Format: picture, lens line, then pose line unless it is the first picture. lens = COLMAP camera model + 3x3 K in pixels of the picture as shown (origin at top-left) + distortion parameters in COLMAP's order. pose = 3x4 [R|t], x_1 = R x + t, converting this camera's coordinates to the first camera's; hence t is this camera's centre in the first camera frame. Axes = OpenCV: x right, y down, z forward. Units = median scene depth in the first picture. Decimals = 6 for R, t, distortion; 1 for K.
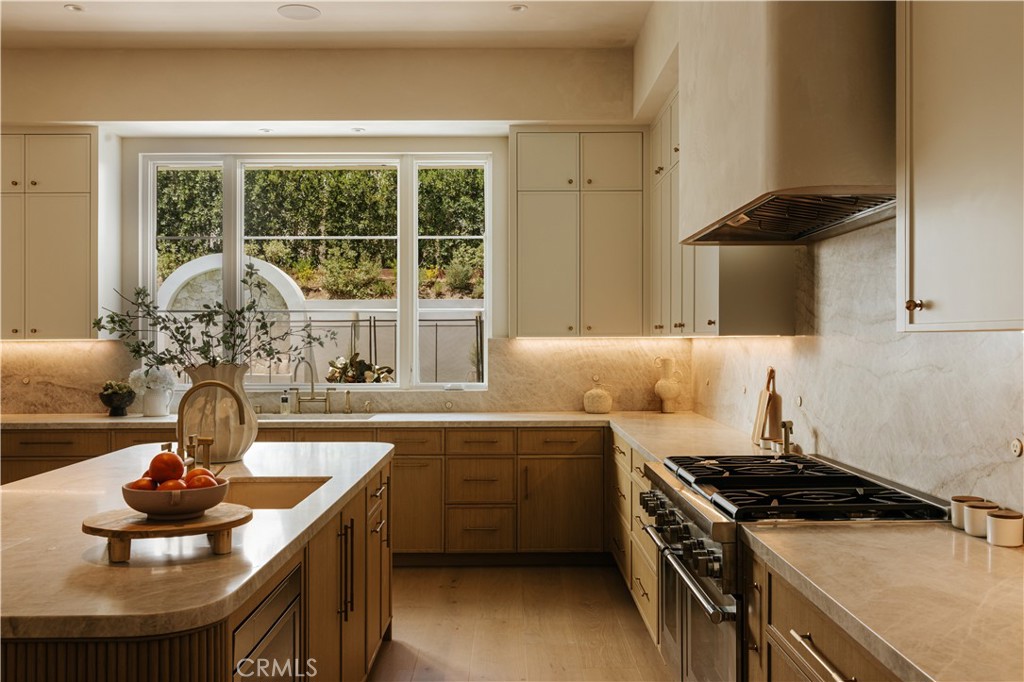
lens RADIAL K [[918.5, 0, 508.2], [0, 918.5, 338.2], [0, 0, 1]] dist [0.072728, -0.013391]
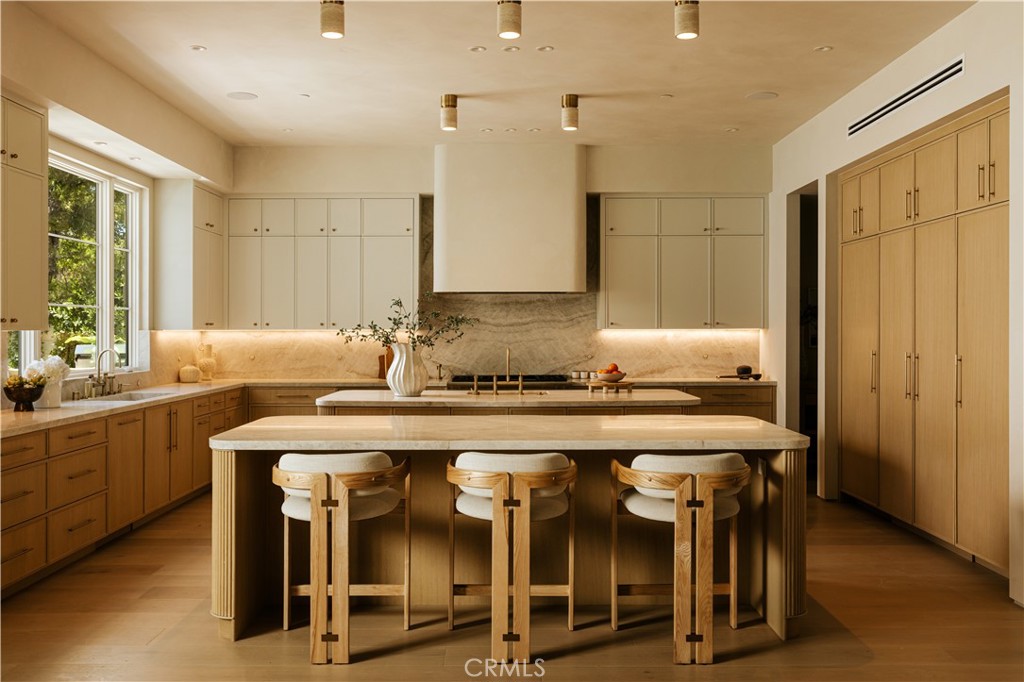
lens RADIAL K [[918.5, 0, 486.3], [0, 918.5, 322.4], [0, 0, 1]] dist [0.072728, -0.013391]
pose [[0.006516, 0.012902, 0.999896, -1.327524], [-0.002742, 0.999913, -0.012885, 0.004274], [-0.999975, -0.002658, 0.006551, 0.511710]]
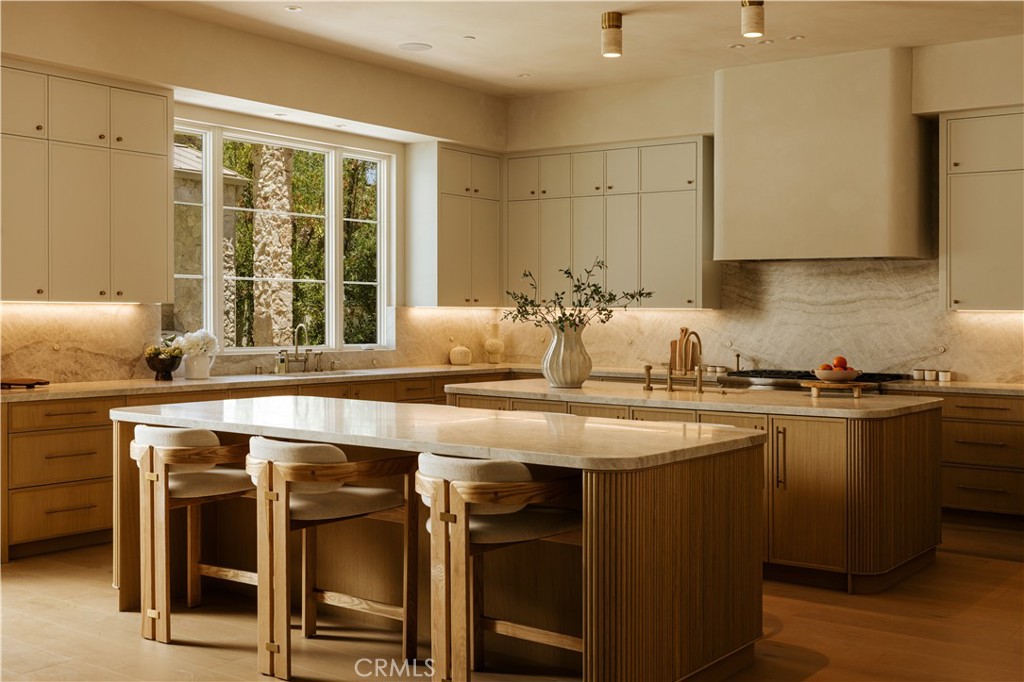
lens RADIAL K [[1171.0, 0, 514.9], [0, 1171.0, 338.0], [0, 0, 1]] dist [0.055526, 0.000000]
pose [[0.576745, -0.009270, 0.816872, -1.199327], [-0.014248, 0.999669, 0.021404, 0.005703], [-0.816800, -0.023983, 0.576422, -0.029267]]
